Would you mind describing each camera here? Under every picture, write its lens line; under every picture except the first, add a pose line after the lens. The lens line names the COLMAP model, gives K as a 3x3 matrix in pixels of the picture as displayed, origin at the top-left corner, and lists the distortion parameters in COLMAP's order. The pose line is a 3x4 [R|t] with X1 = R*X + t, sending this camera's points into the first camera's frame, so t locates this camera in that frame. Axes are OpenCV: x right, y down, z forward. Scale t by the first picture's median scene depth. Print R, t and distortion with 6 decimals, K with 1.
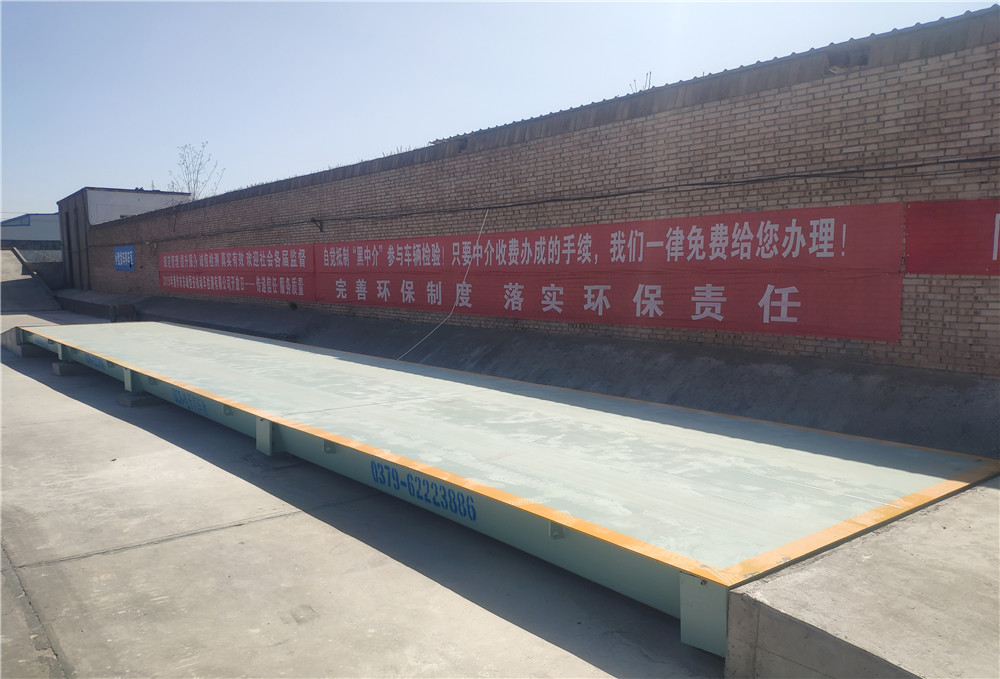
lens RADIAL K [[799.4, 0, 497.9], [0, 799.4, 395.5], [0, 0, 1]] dist [0.133593, -0.296141]
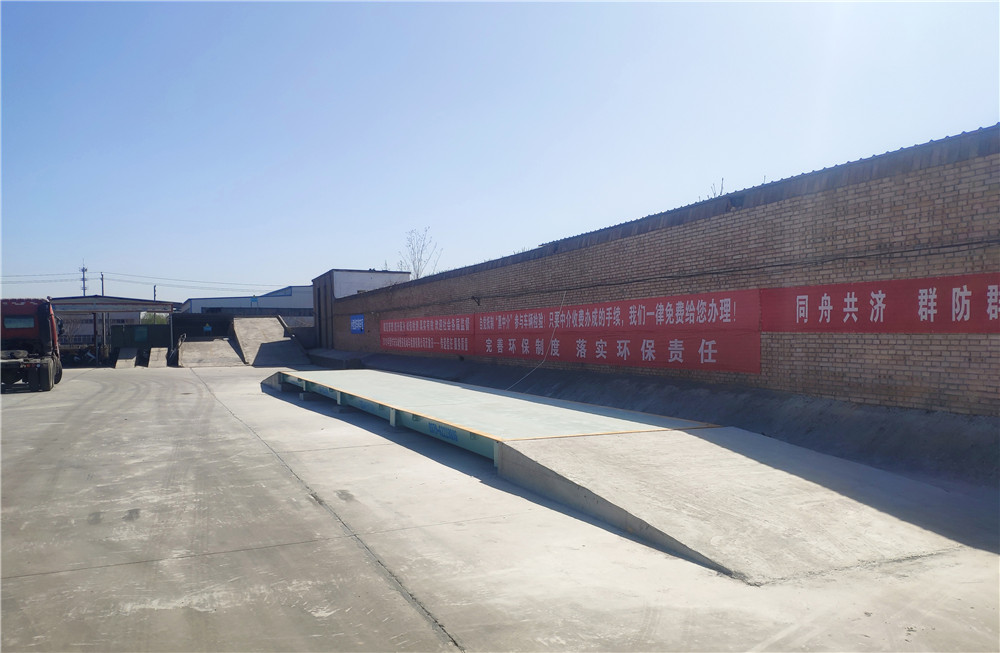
lens RADIAL K [[811.5, 0, 523.2], [0, 811.5, 373.0], [0, 0, 1]] dist [0.166635, -0.361482]
pose [[0.969885, 0.016576, -0.242998, 0.278262], [-0.043172, 0.993583, -0.104537, 0.080688], [0.239705, 0.111880, 0.964378, -0.449801]]
